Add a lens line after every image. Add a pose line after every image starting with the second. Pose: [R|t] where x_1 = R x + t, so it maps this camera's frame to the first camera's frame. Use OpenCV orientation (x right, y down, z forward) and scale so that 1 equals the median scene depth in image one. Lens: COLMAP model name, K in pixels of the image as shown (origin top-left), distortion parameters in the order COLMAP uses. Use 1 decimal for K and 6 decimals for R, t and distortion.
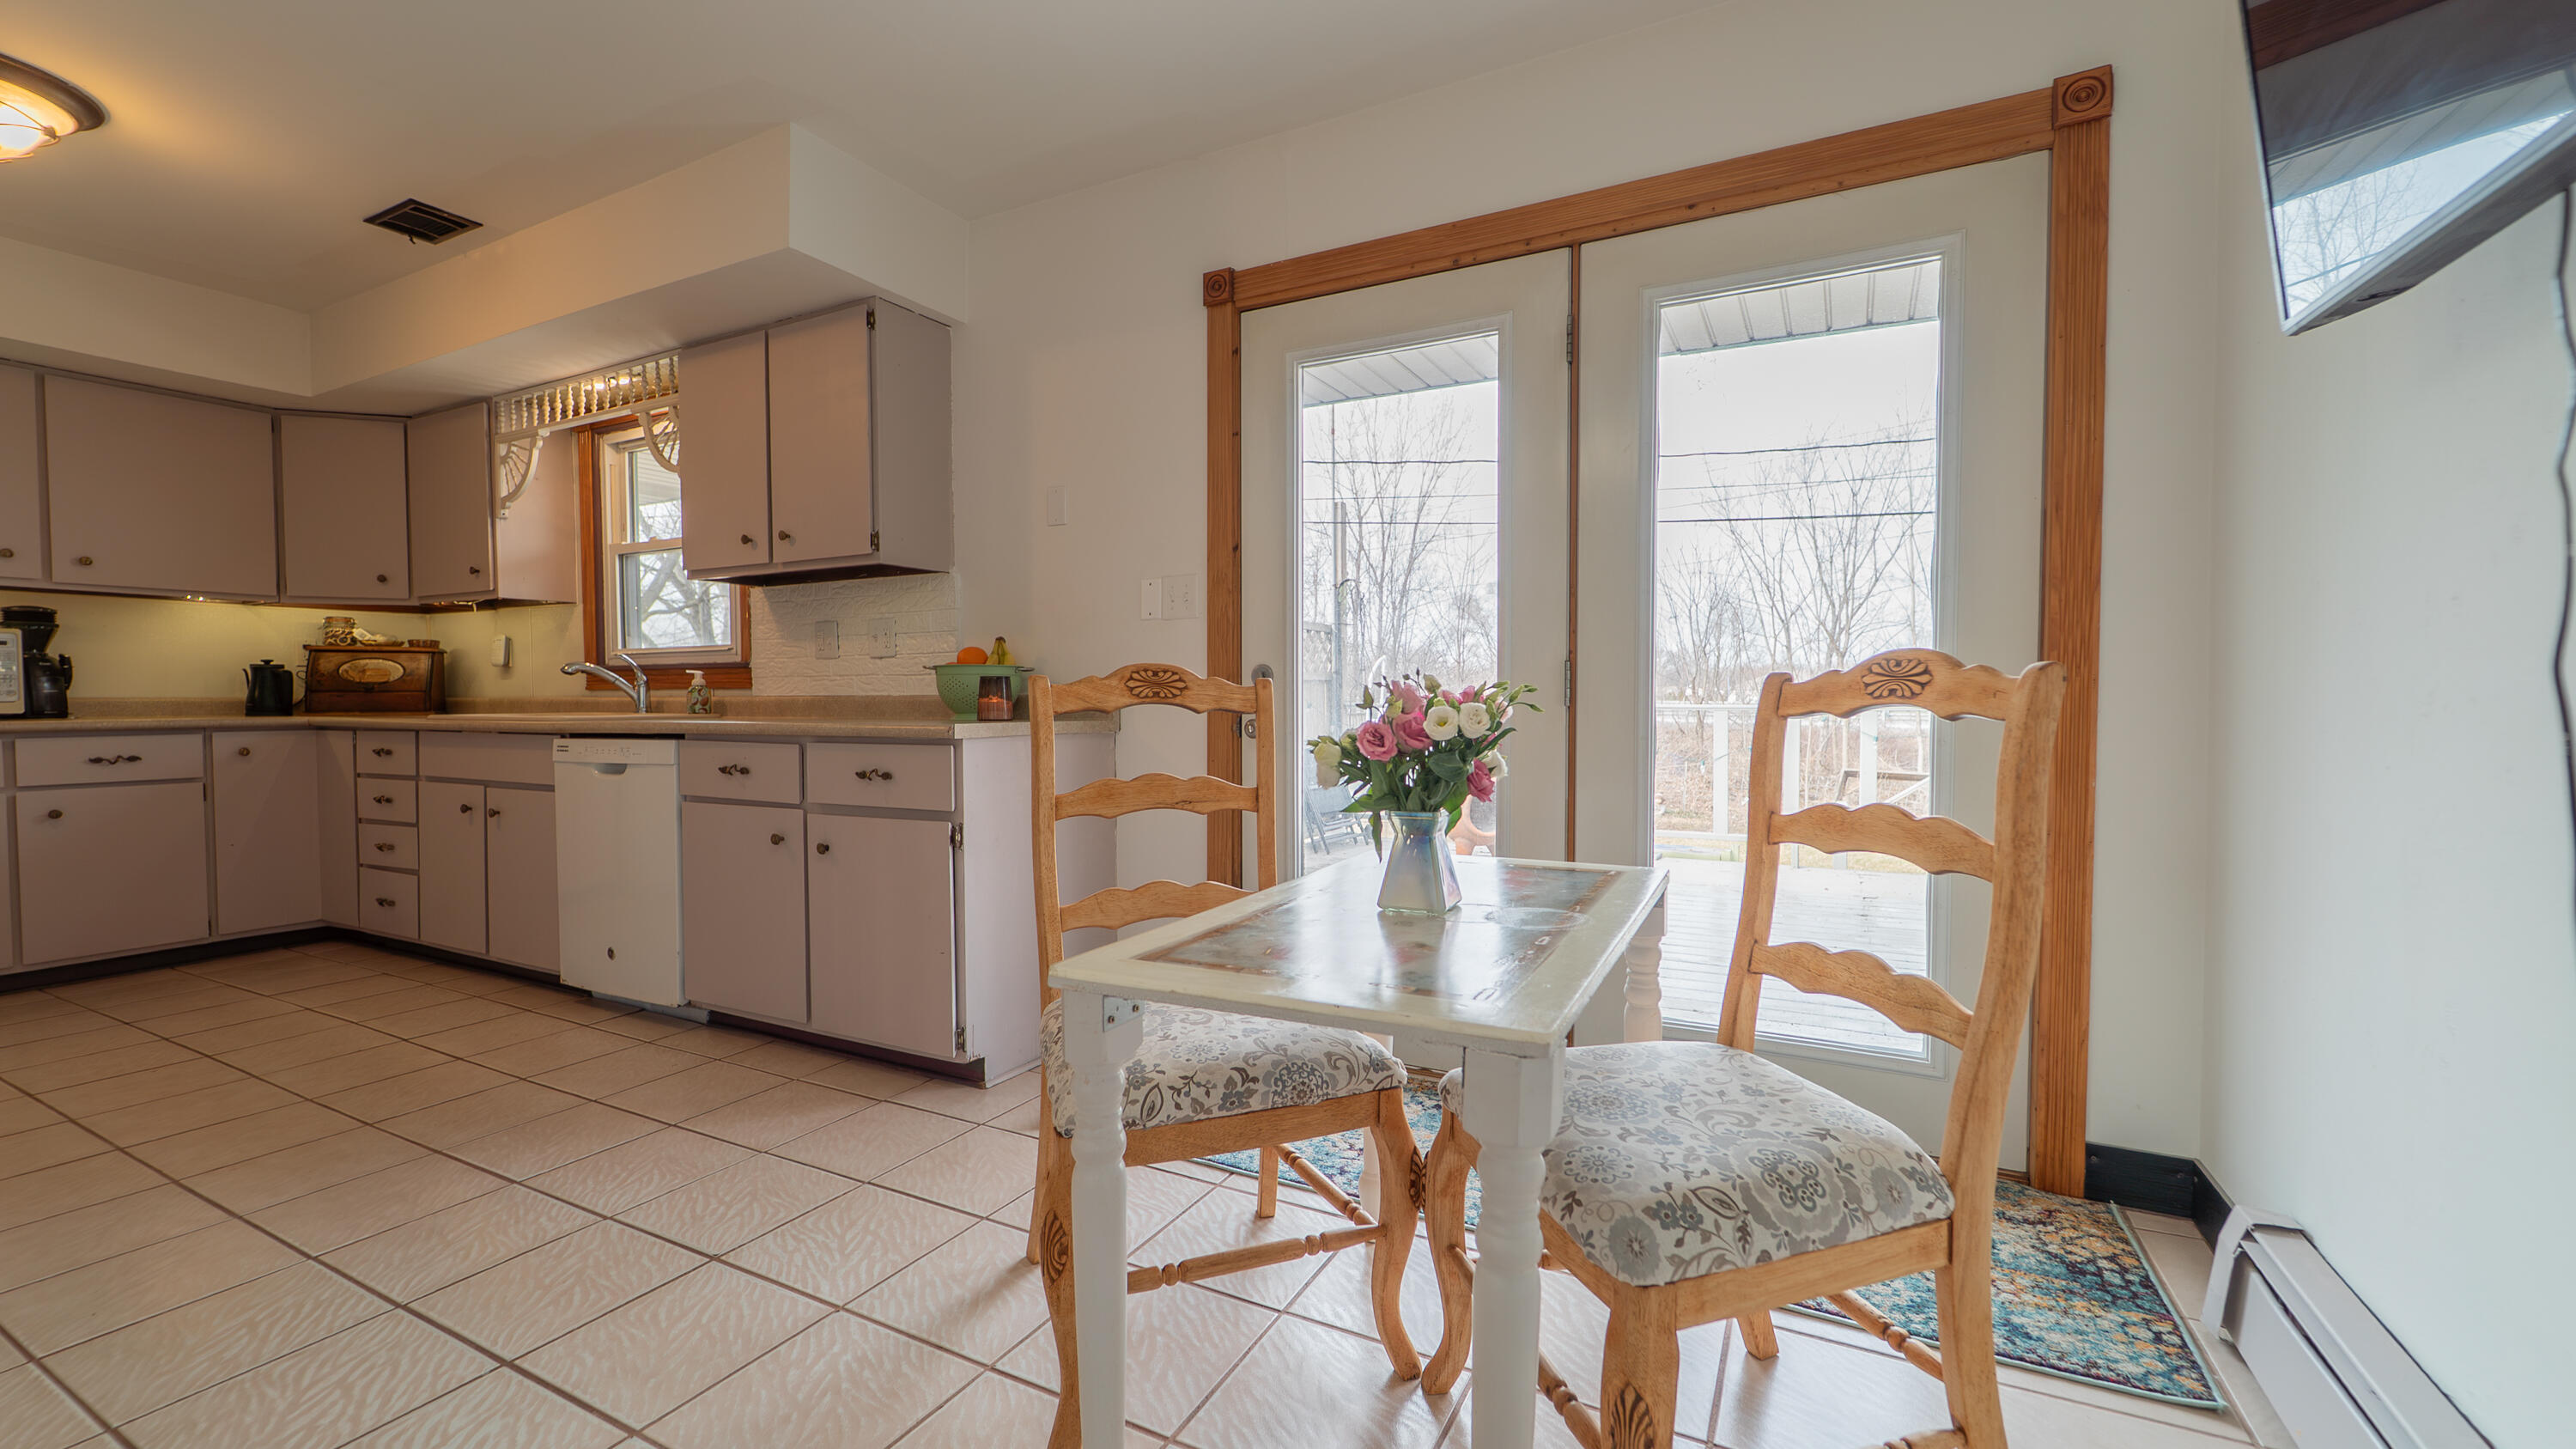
lens RADIAL K [[1033.6, 0, 1296.9], [0, 1033.6, 728.5], [0, 0, 1]] dist [0.001406, -0.002211]
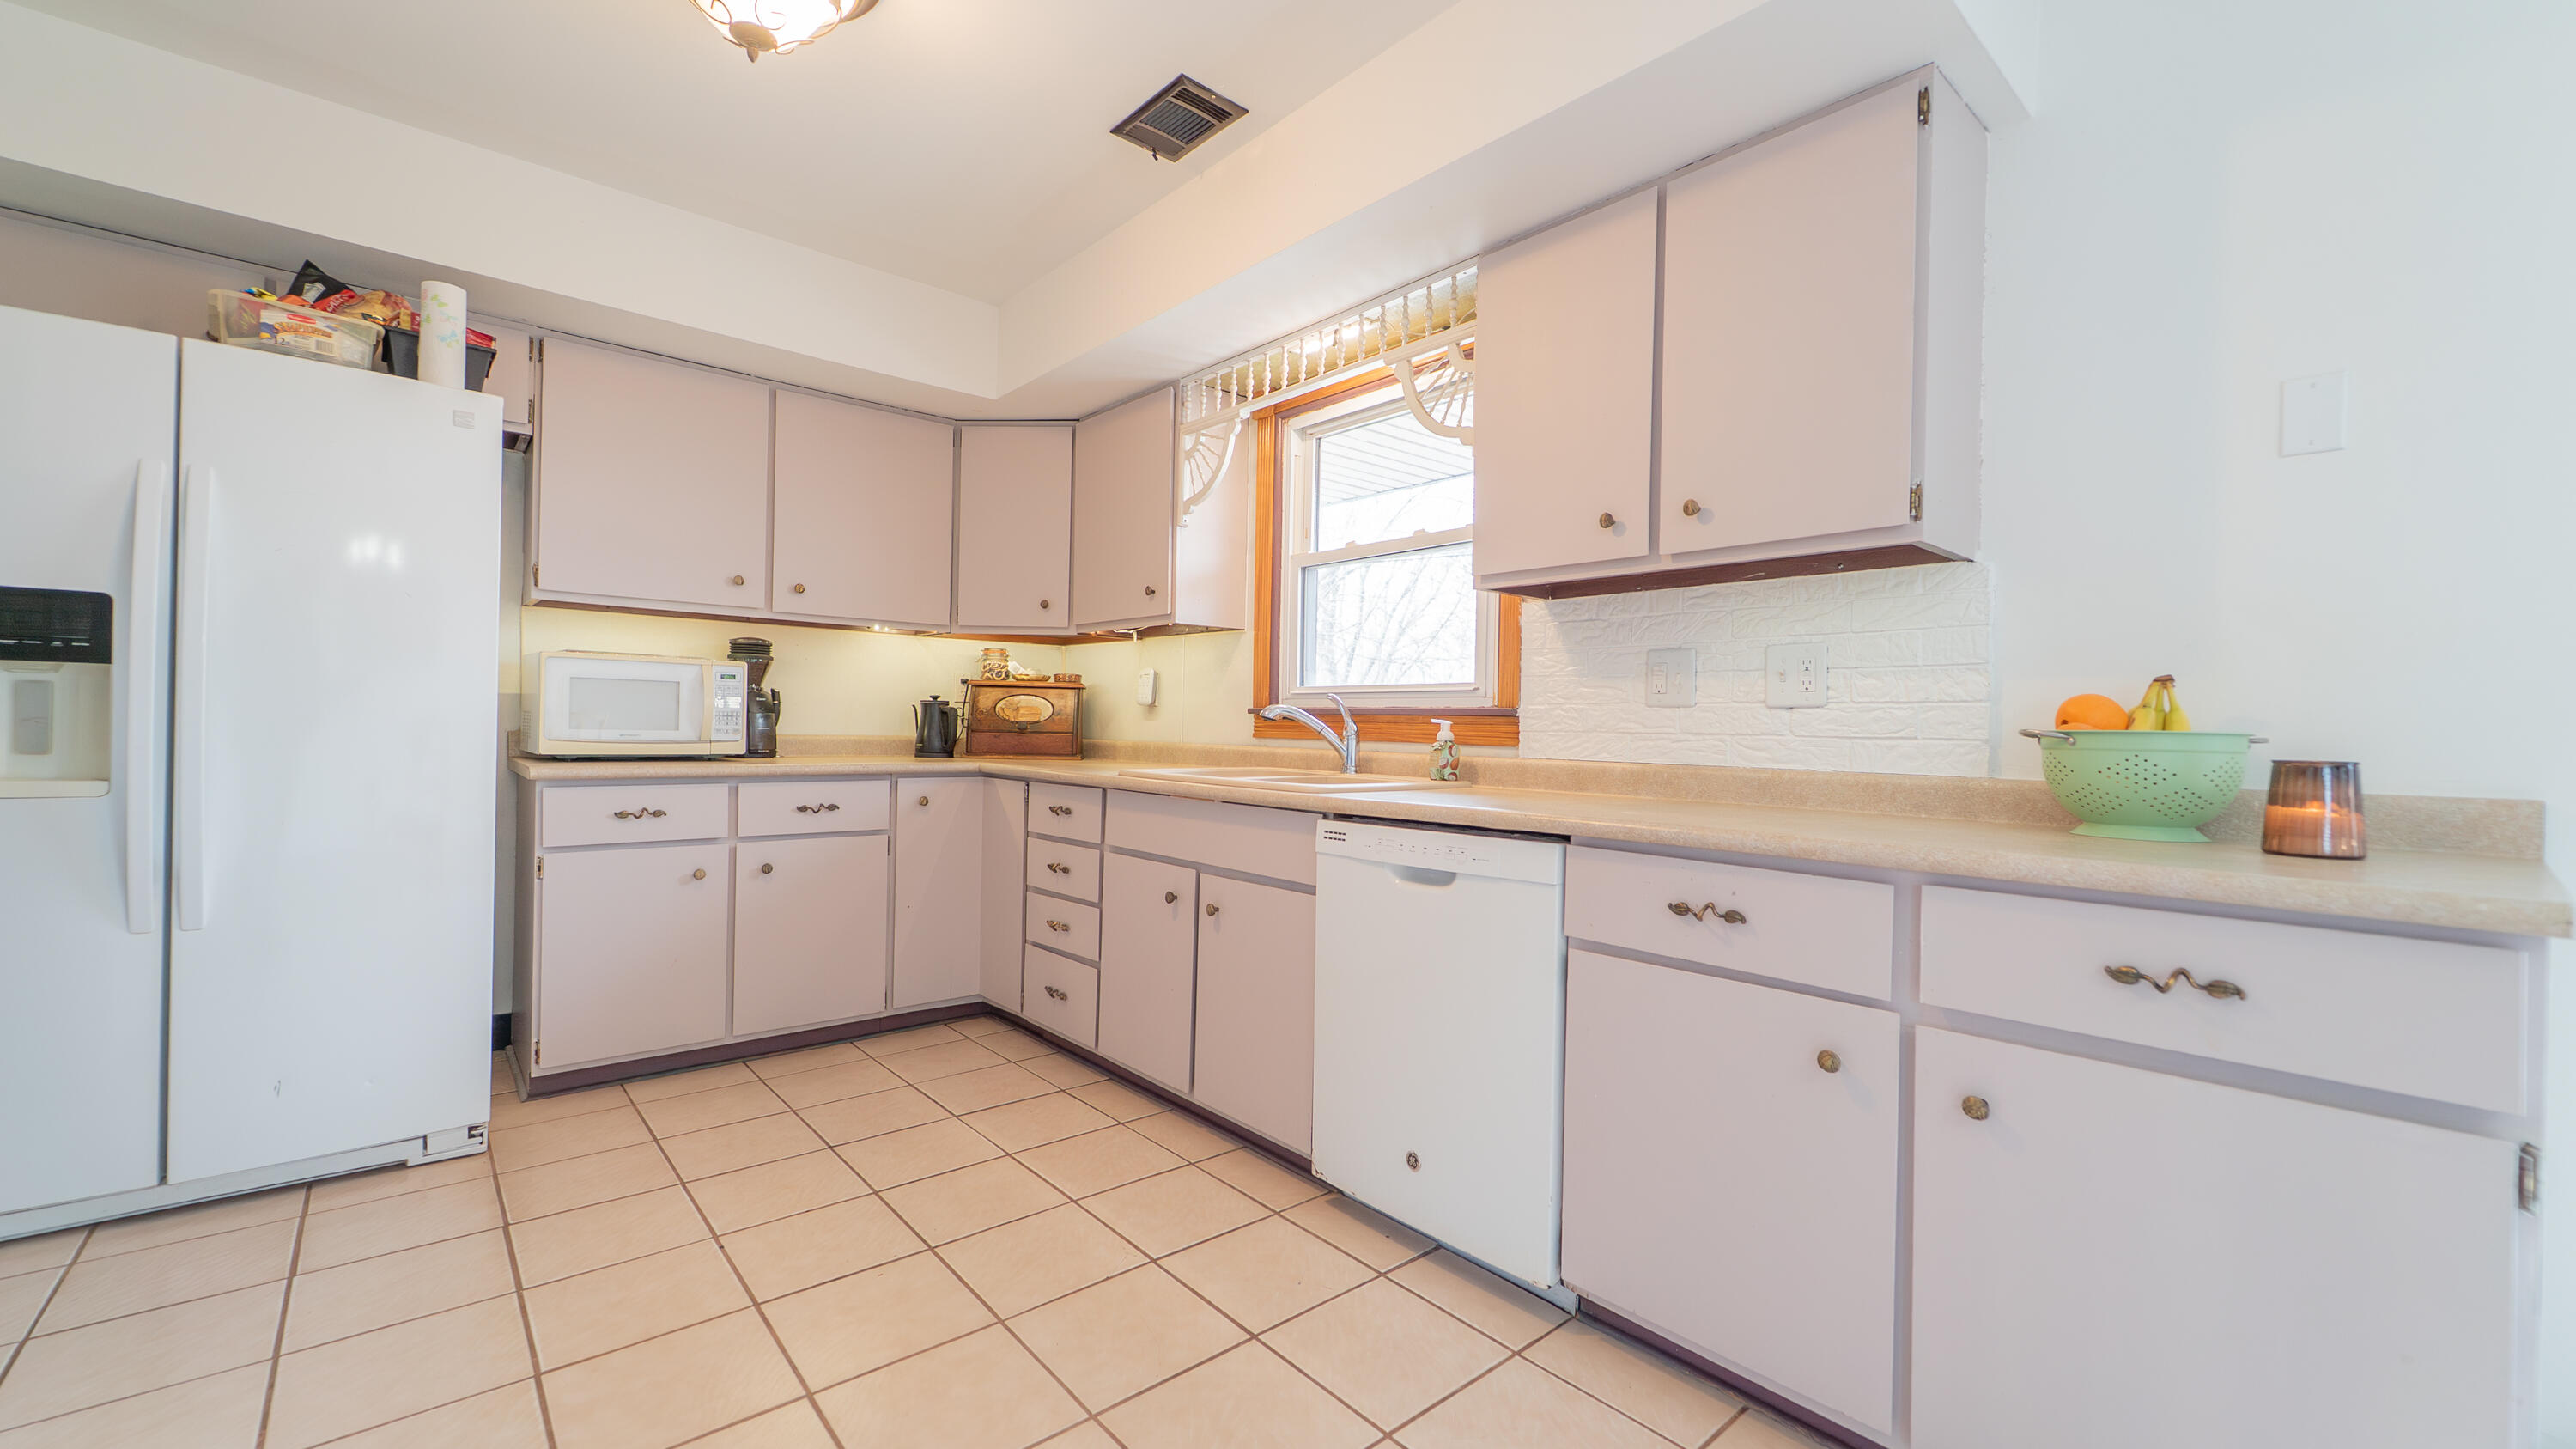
lens RADIAL K [[1033.6, 0, 1290.1], [0, 1033.6, 726.6], [0, 0, 1]] dist [0.001406, -0.002211]
pose [[0.930419, 0.021780, -0.365849, -0.418040], [-0.033438, 0.999114, -0.025559, -0.029481], [0.364968, 0.036014, 0.930323, 0.298696]]
